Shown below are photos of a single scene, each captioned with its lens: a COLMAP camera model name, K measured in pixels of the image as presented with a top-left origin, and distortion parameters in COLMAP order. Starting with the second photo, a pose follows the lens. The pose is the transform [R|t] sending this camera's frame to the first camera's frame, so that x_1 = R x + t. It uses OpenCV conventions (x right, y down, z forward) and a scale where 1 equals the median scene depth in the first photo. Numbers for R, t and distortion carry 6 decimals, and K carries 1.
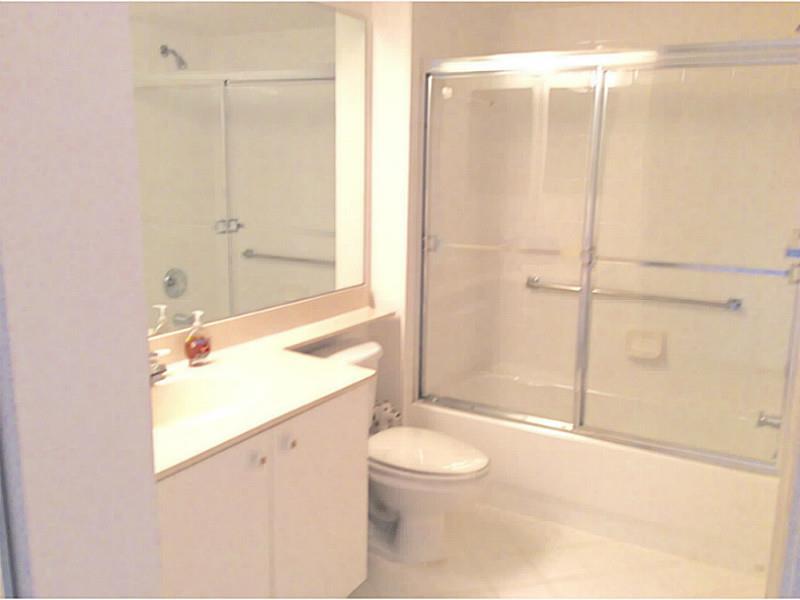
lens RADIAL K [[726.0, 0, 400.0], [0, 726.0, 300.0], [0, 0, 1]] dist [0.108503, -0.230586]
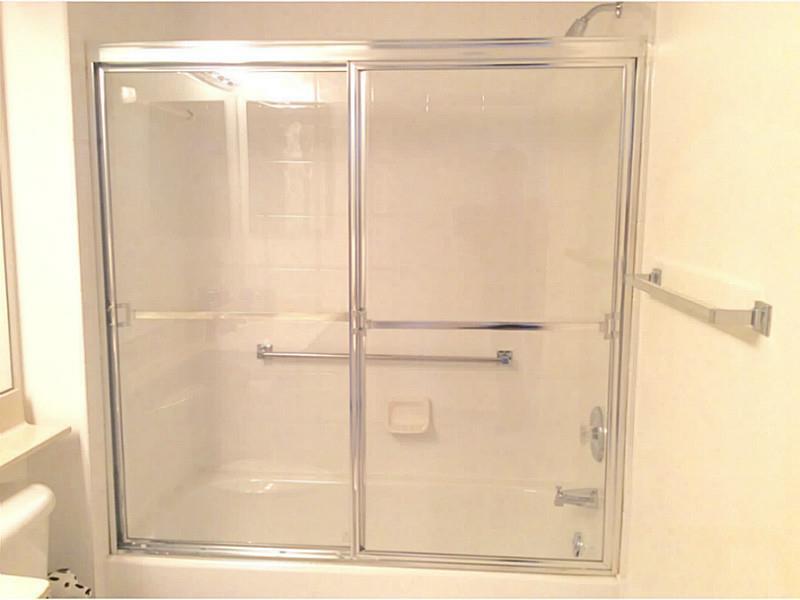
lens RADIAL K [[772.6, 0, 400.0], [0, 772.6, 300.0], [0, 0, 1]] dist [-0.016169, 0.144464]
pose [[0.909792, -0.072299, 0.408719, -0.013489], [0.088628, 0.995841, -0.021126, -0.052631], [-0.405492, 0.055444, 0.912416, 0.238811]]
